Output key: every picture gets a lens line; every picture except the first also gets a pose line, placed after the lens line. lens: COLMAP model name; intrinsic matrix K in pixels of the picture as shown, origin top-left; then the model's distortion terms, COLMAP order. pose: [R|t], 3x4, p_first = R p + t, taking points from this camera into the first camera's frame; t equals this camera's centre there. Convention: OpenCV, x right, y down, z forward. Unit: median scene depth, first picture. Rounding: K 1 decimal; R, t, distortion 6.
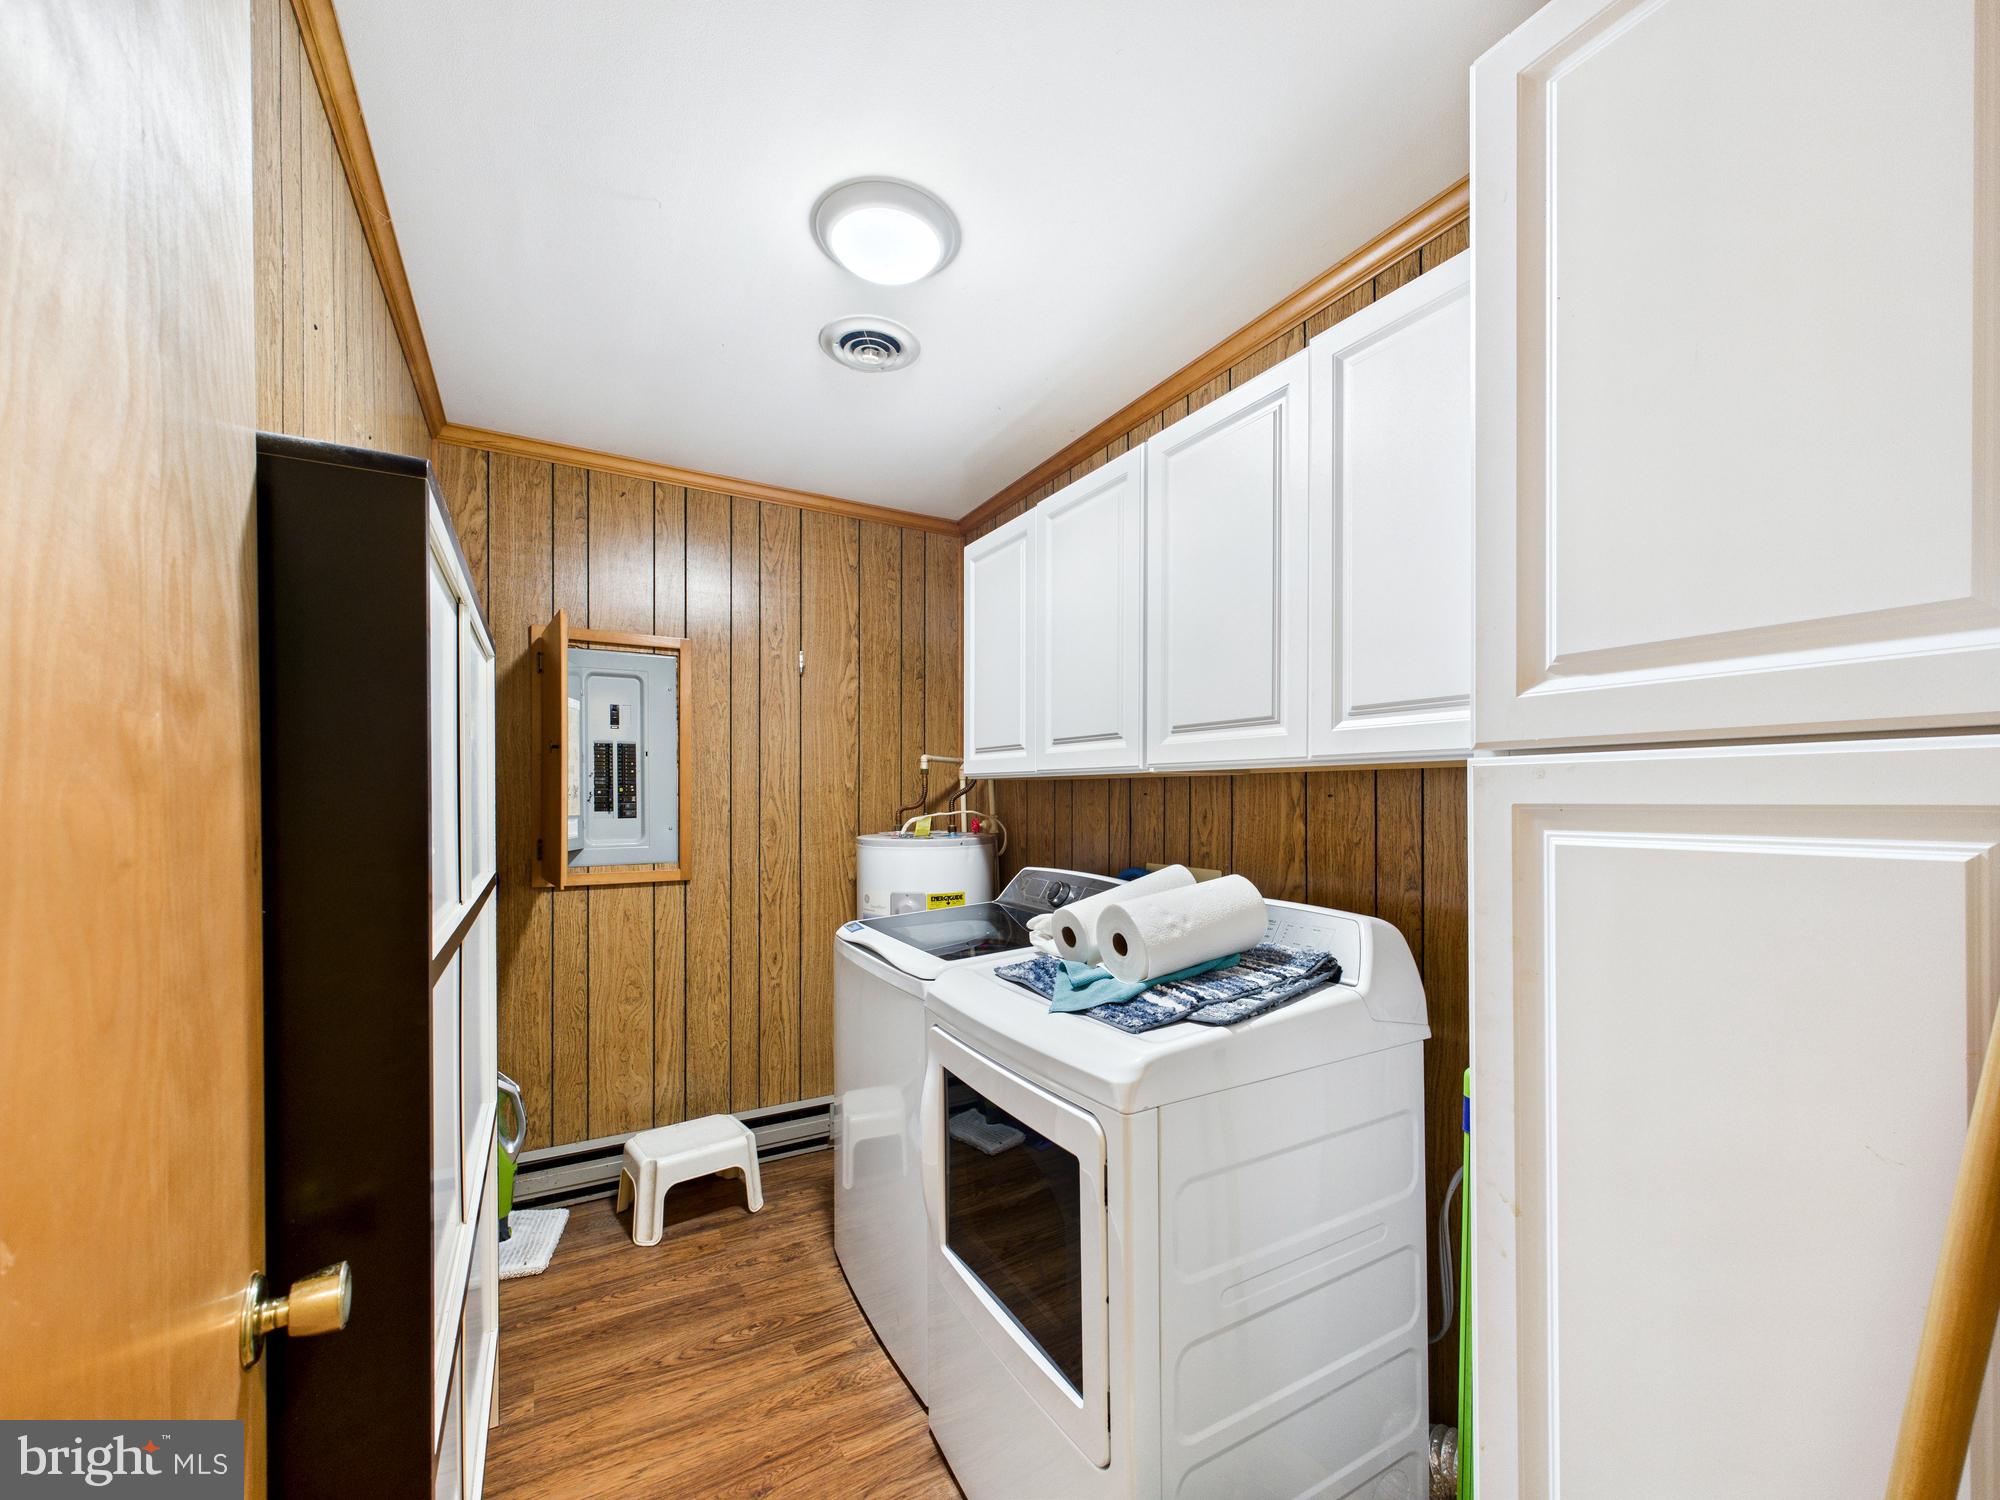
lens RADIAL K [[802.3, 0, 1003.4], [0, 802.3, 792.1], [0, 0, 1]] dist [0.002394, -0.000367]
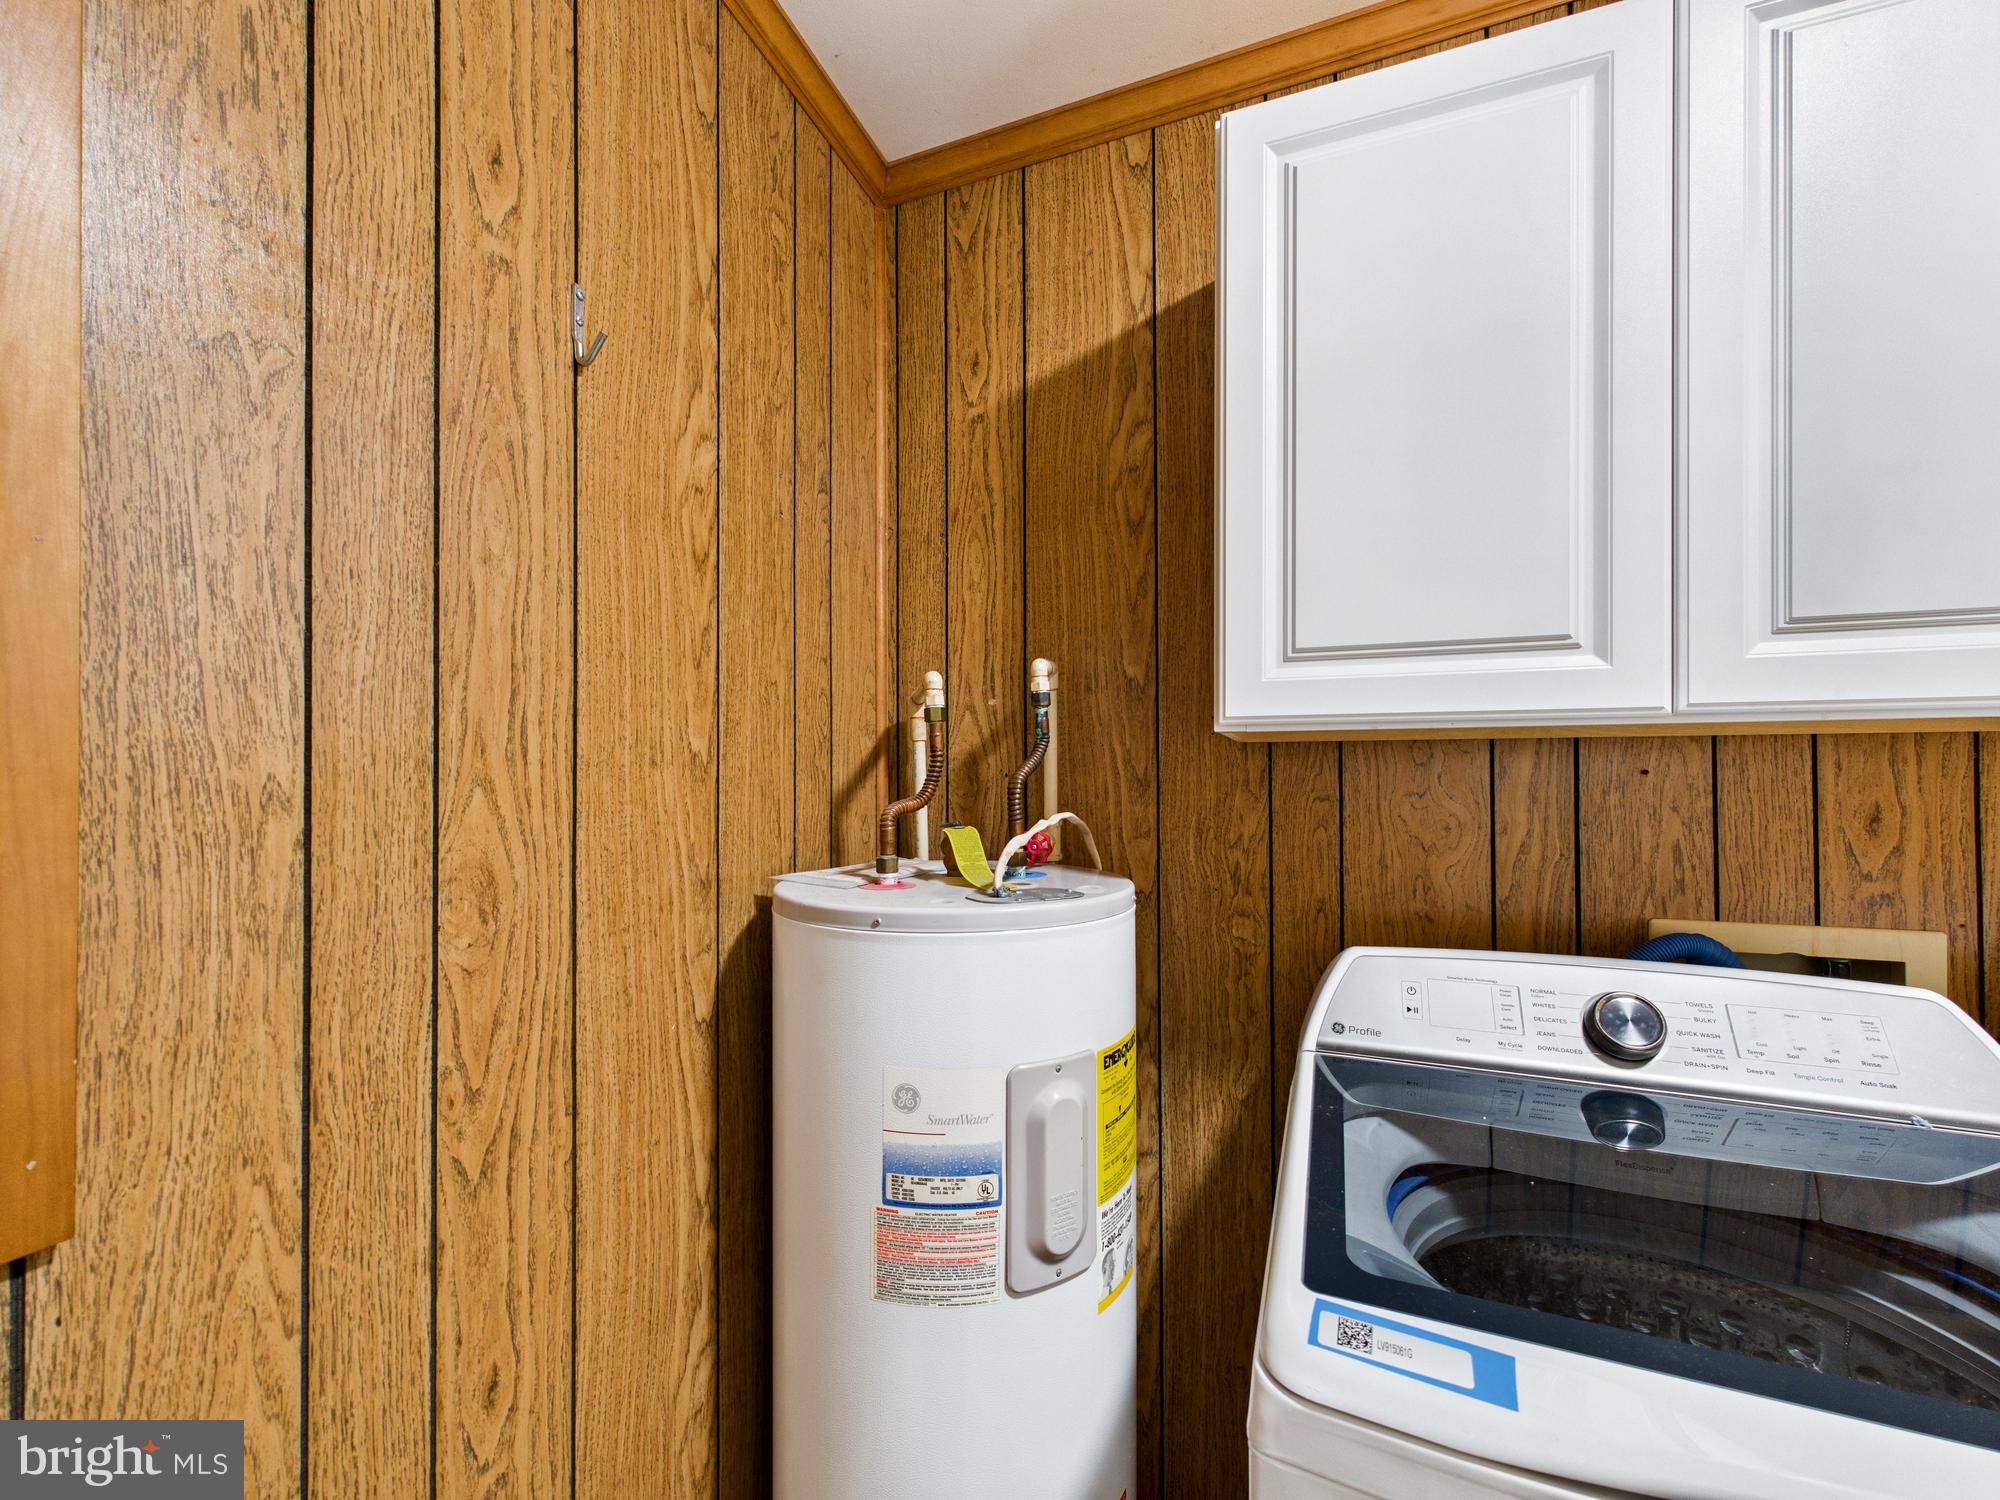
lens RADIAL K [[802.3, 0, 1004.0], [0, 802.3, 770.4], [0, 0, 1]] dist [0.002394, -0.000367]
pose [[0.778207, 0.005106, 0.627987, -0.353028], [-0.001560, 0.999980, -0.006197, 0.004552], [-0.628006, 0.003842, 0.778199, 0.753755]]
